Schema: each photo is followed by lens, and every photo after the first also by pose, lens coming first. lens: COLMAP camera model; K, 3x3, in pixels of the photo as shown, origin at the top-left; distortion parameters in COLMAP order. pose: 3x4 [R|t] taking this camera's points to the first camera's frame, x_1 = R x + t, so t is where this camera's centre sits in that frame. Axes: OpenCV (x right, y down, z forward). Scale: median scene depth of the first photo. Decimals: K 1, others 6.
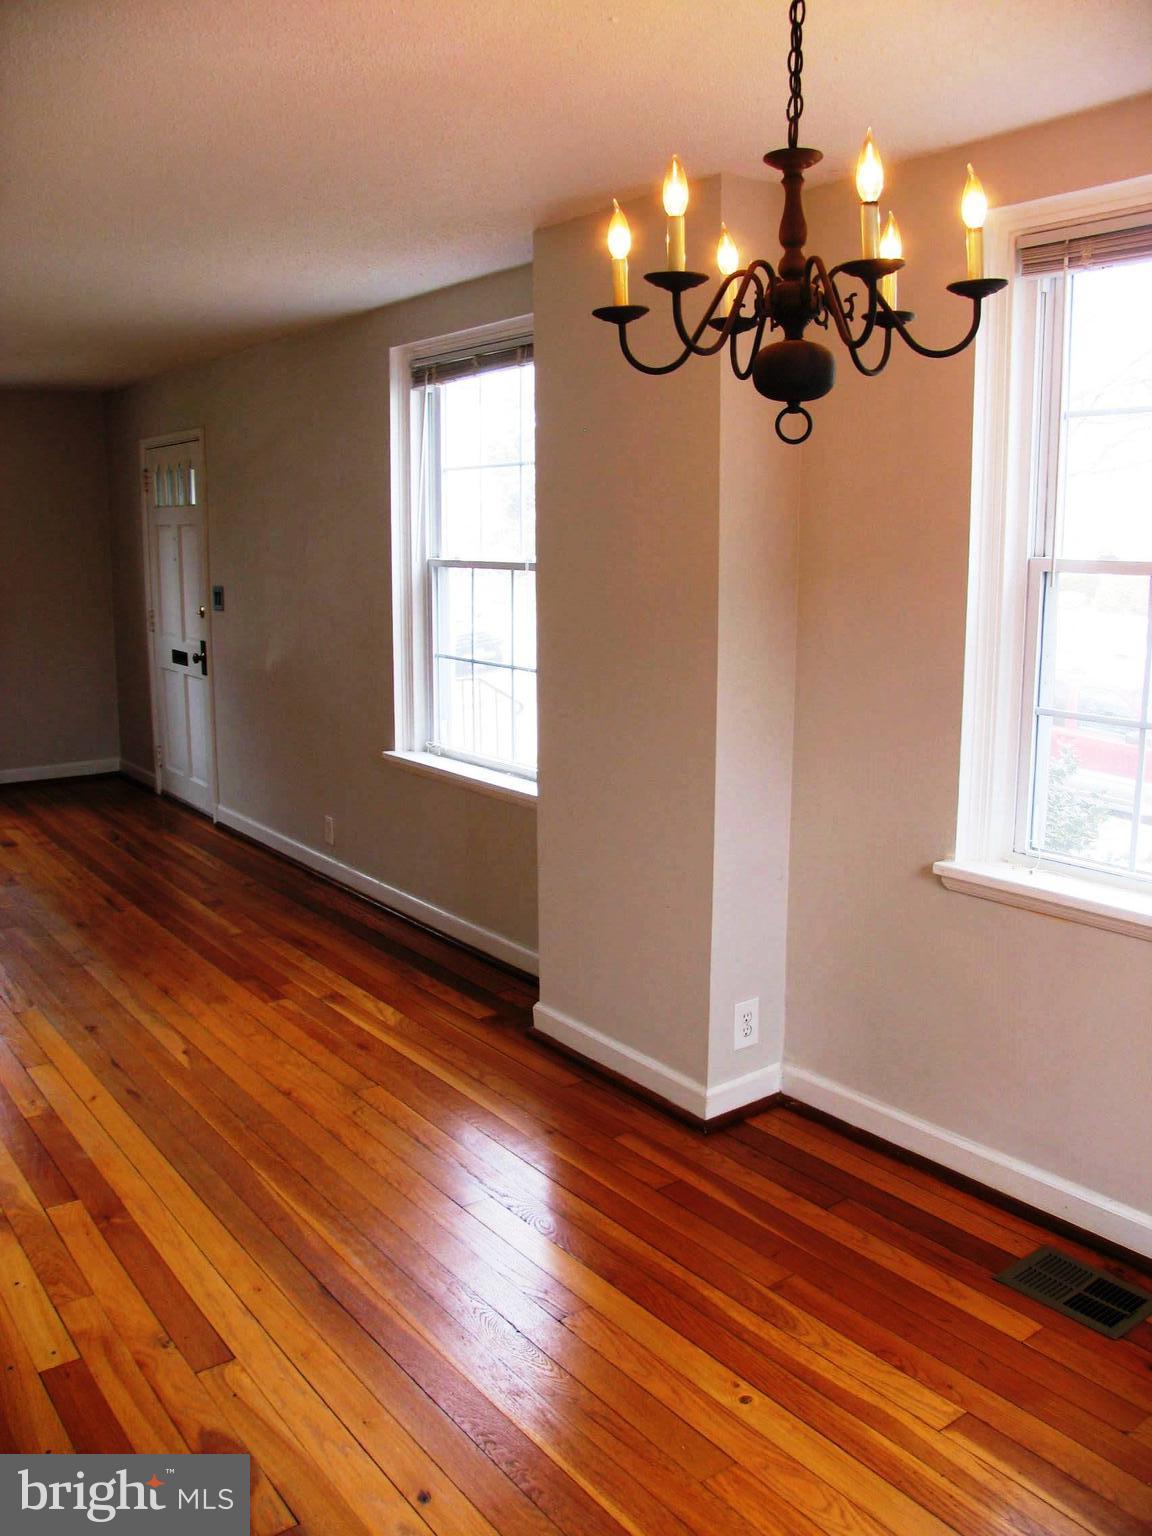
lens RADIAL K [[1292.0, 0, 606.8], [0, 1292.0, 765.8], [0, 0, 1]] dist [-0.170951, 0.137499]
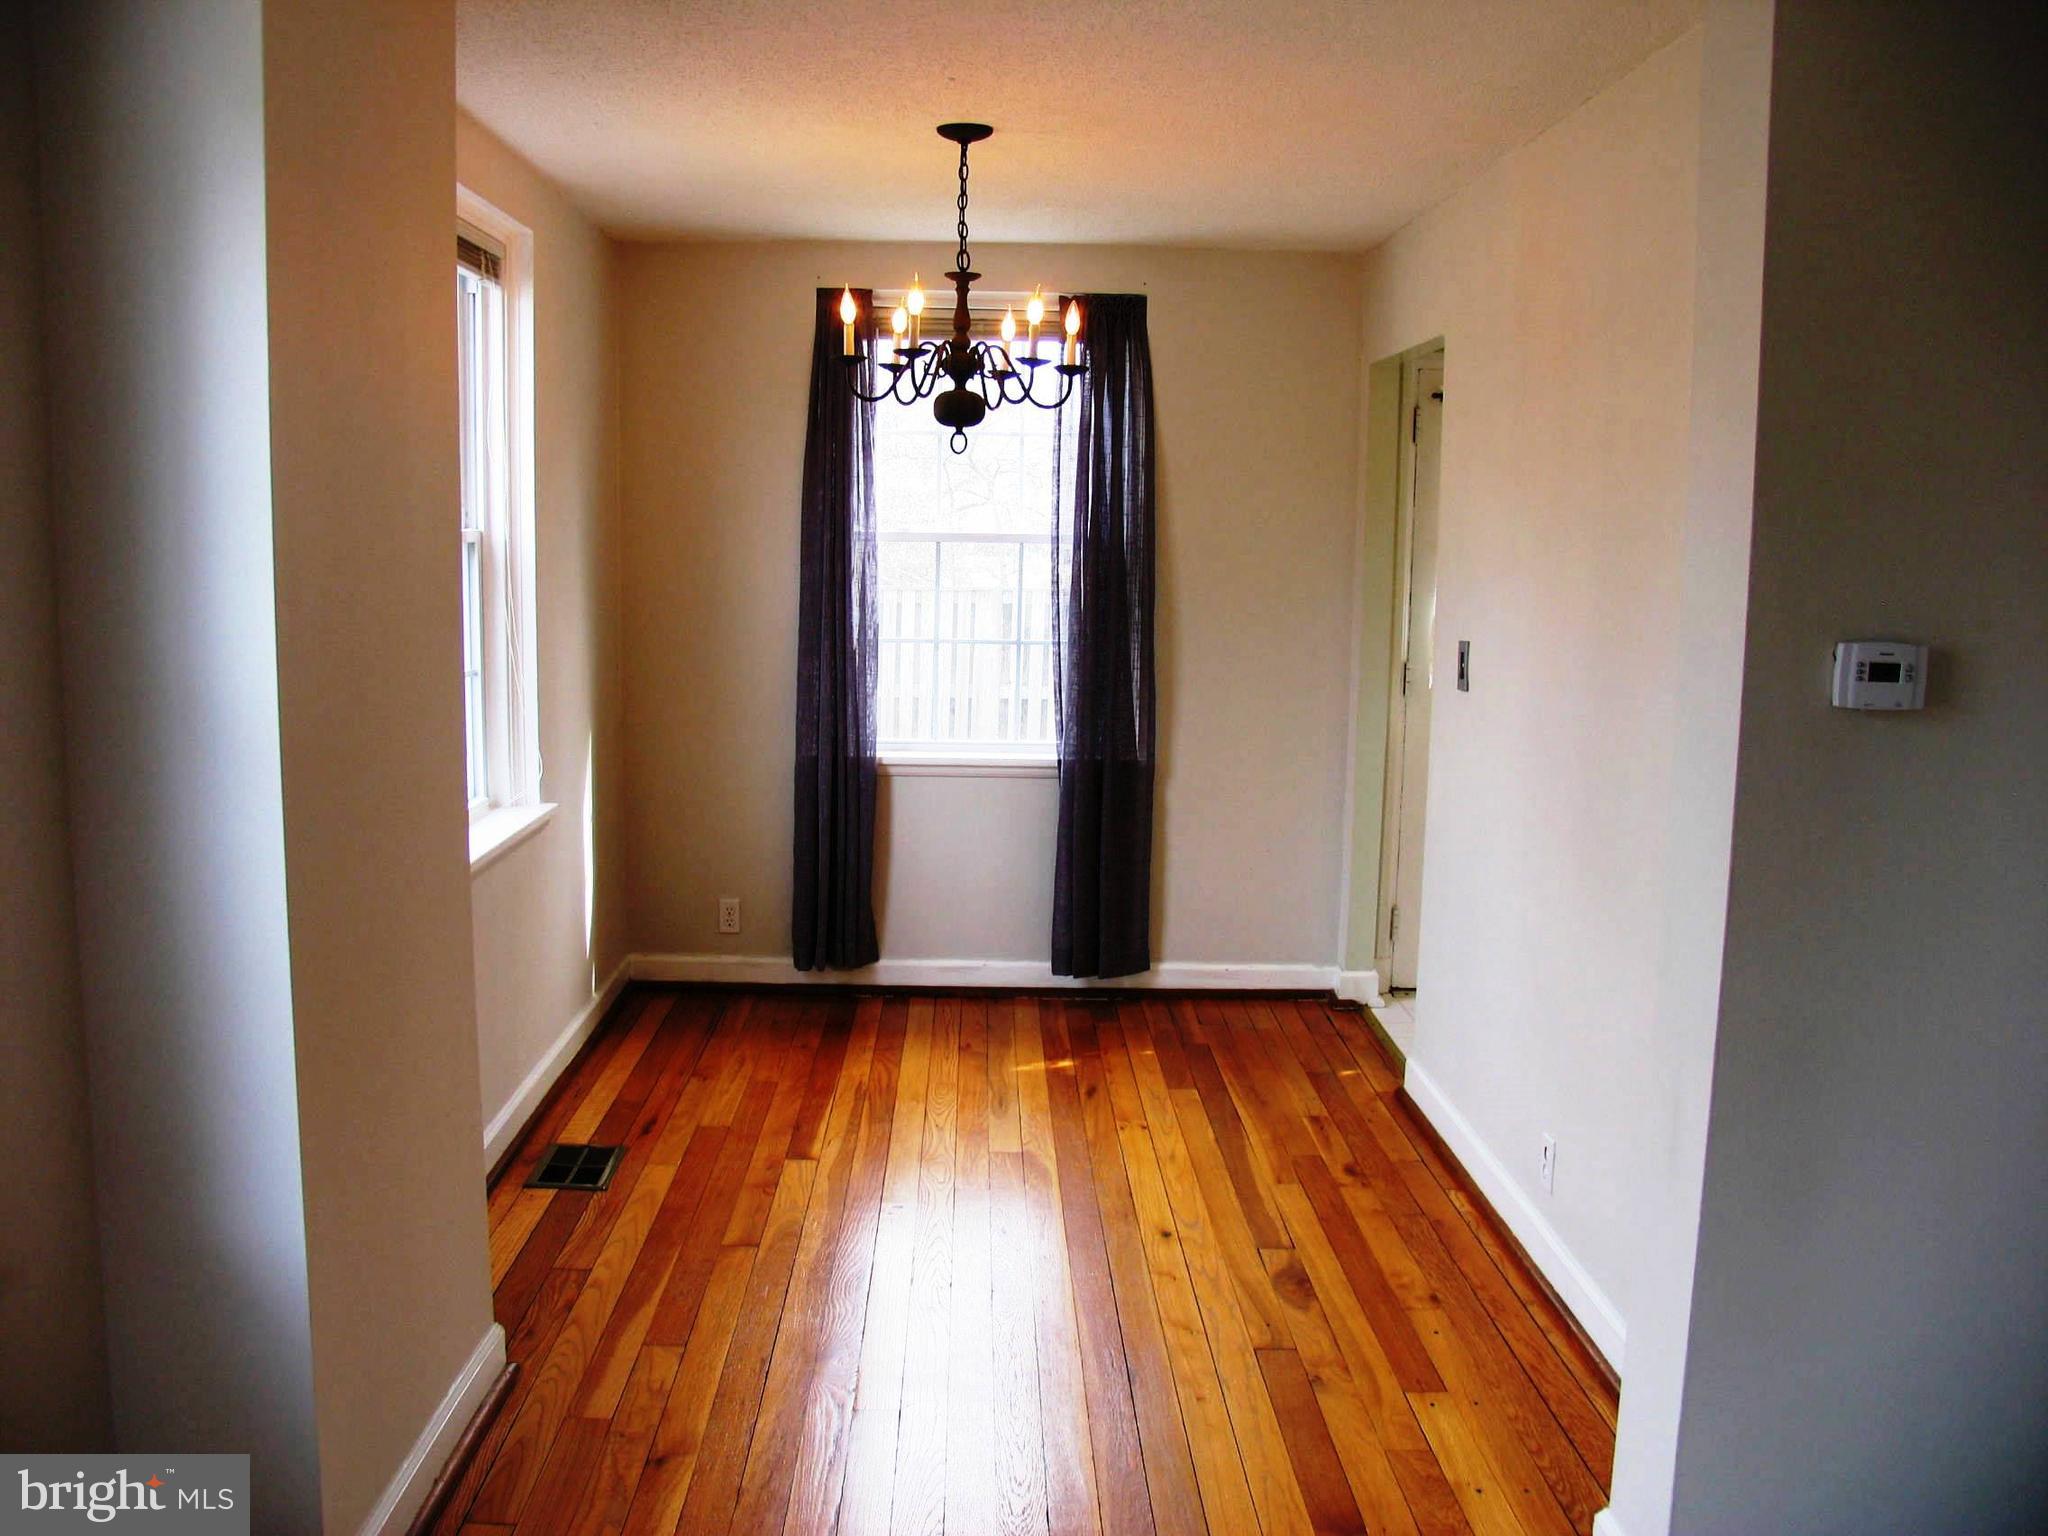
lens RADIAL K [[1722.6, 0, 995.9], [0, 1722.6, 771.2], [0, 0, 1]] dist [-0.170951, 0.137499]
pose [[-0.799246, -0.096202, 0.593255, -0.862371], [0.094286, 0.954813, 0.281856, -0.343288], [-0.593562, 0.281208, -0.754060, 1.952387]]
